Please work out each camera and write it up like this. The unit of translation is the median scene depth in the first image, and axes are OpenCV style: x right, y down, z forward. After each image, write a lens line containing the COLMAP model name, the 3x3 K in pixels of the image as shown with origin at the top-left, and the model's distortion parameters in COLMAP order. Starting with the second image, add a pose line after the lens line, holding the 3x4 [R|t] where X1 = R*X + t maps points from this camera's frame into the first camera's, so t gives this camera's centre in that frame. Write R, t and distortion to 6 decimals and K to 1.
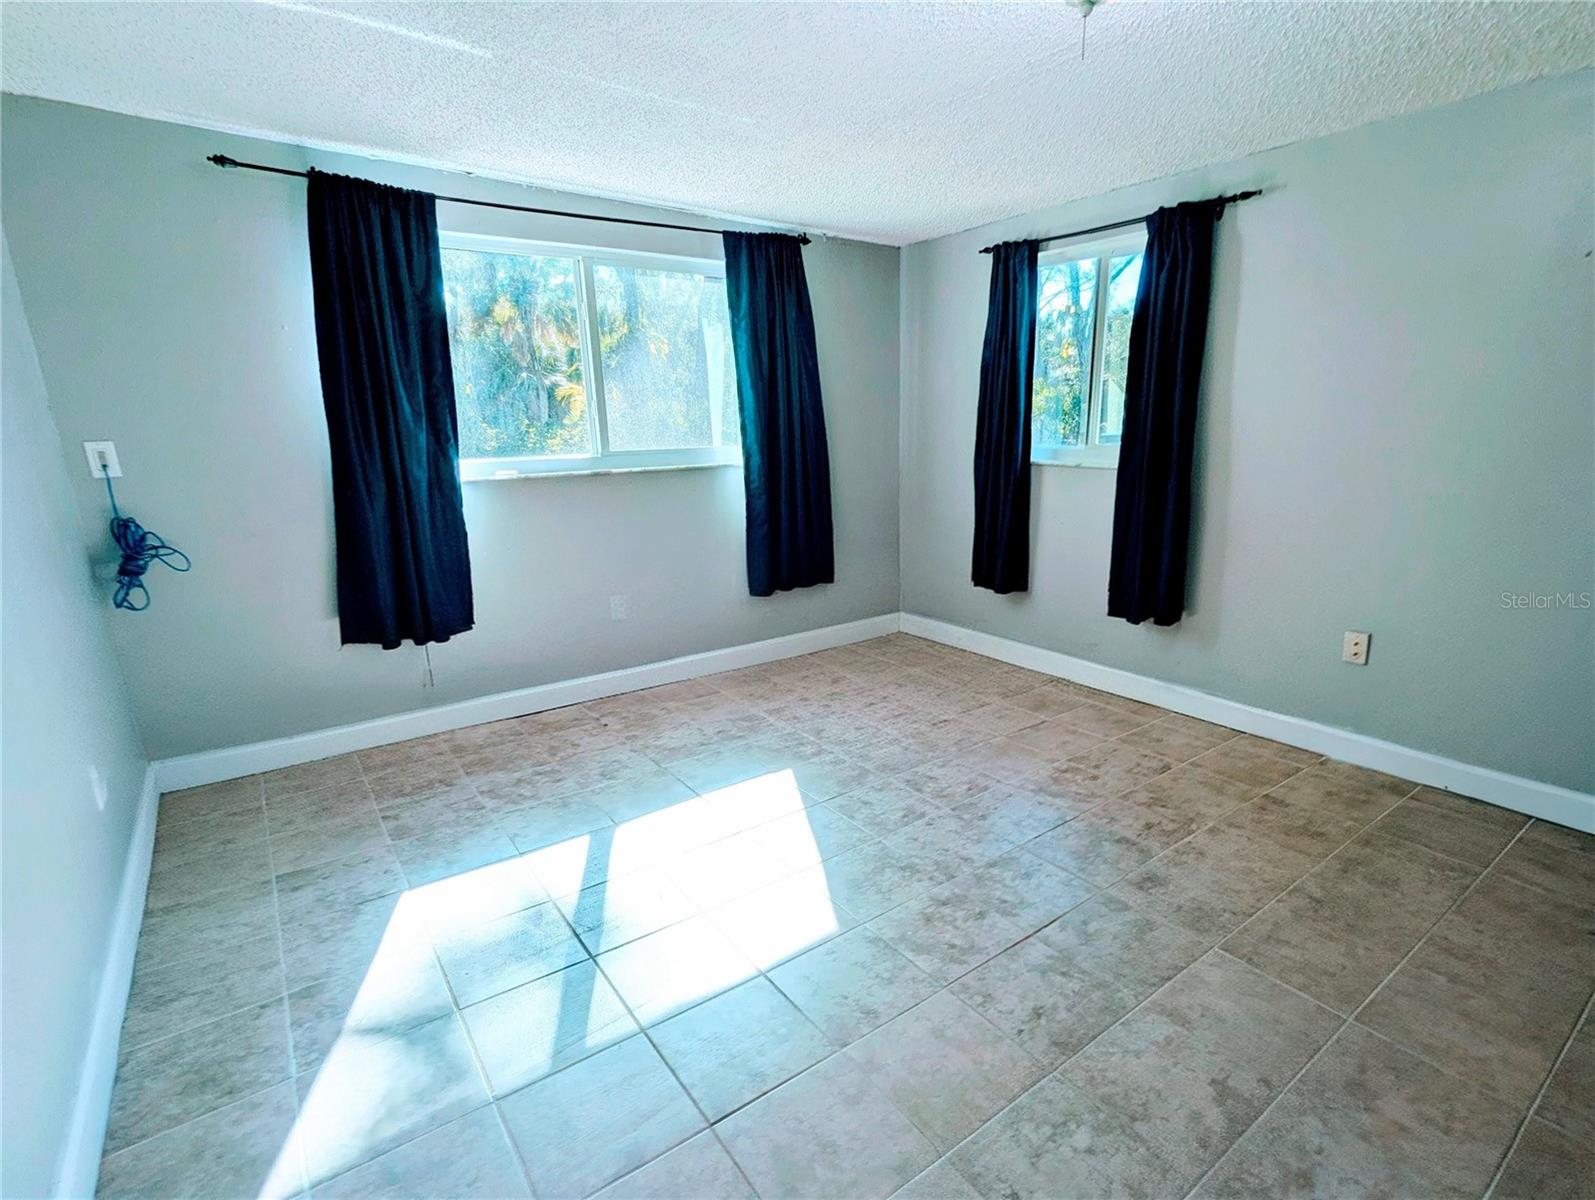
lens RADIAL K [[759.6, 0, 799.3], [0, 759.6, 611.2], [0, 0, 1]] dist [0.006247, 0.000806]
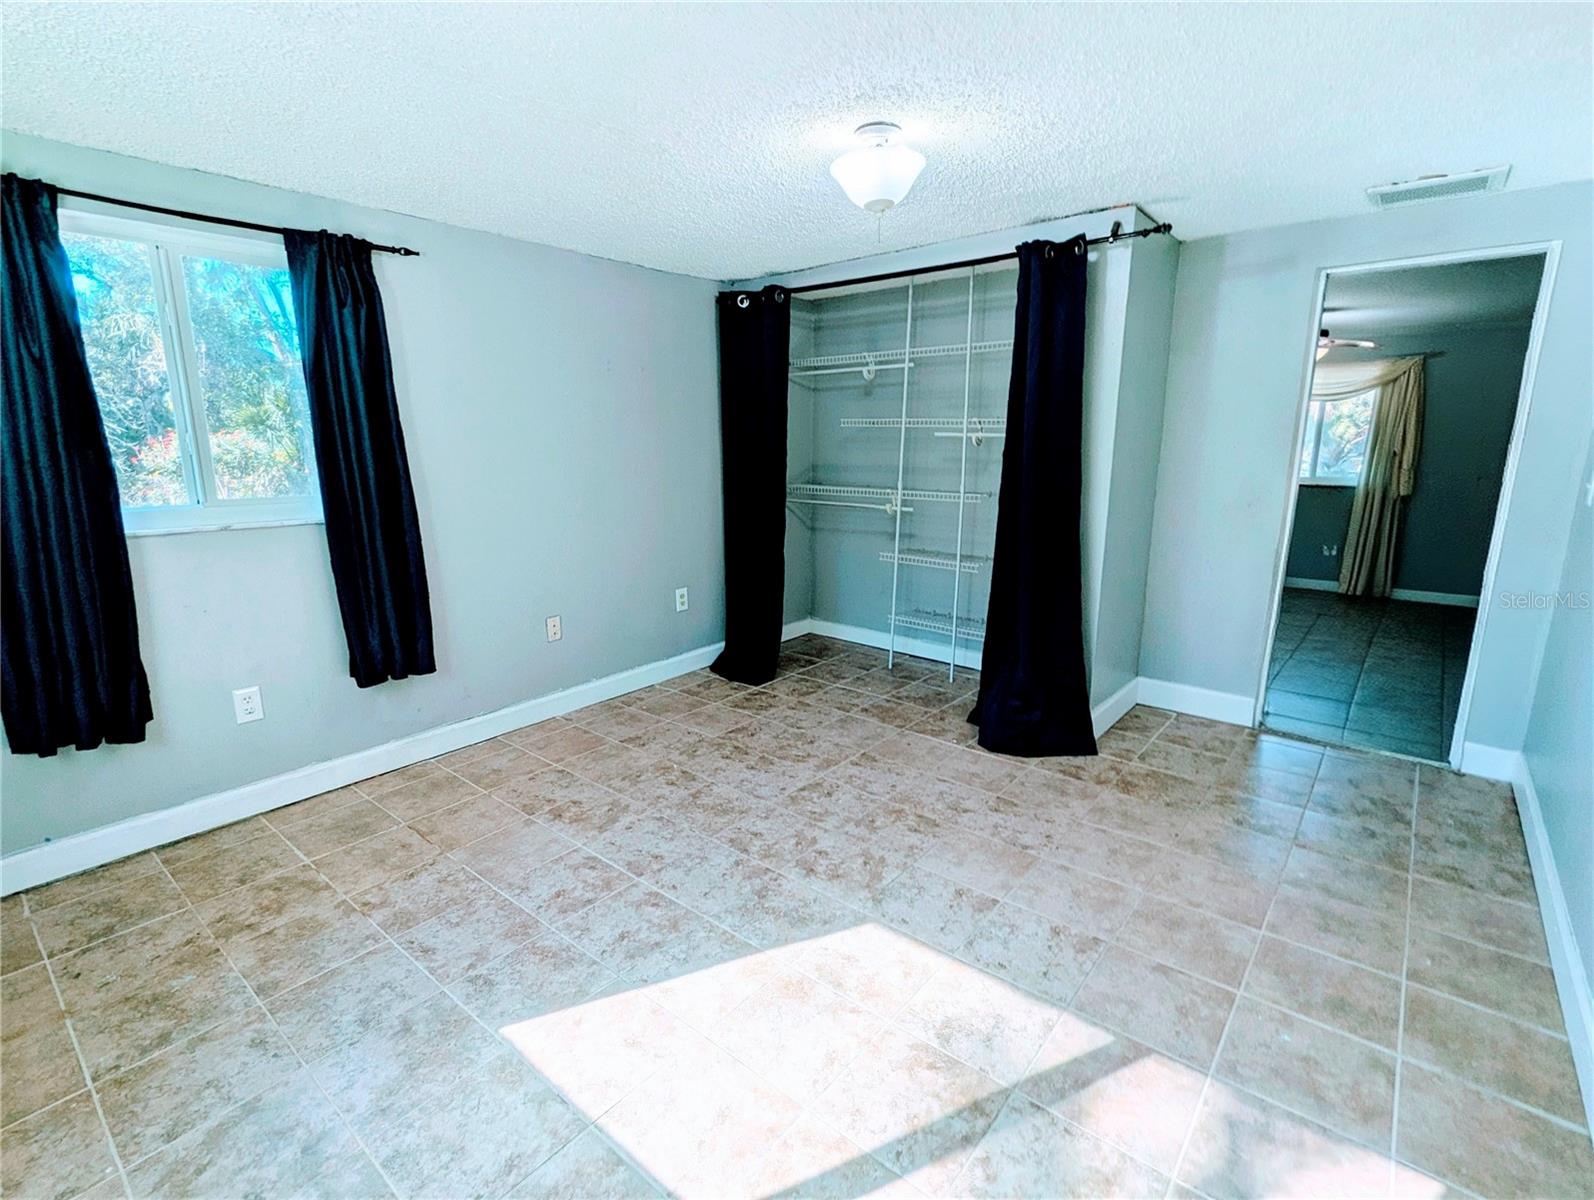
lens RADIAL K [[759.2, 0, 798.1], [0, 759.2, 591.9], [0, 0, 1]] dist [0.006247, 0.000806]
pose [[-0.252450, -0.172668, 0.952079, -0.680107], [0.243902, 0.940822, 0.235299, -0.240182], [-0.936366, 0.291616, -0.195397, 0.909177]]
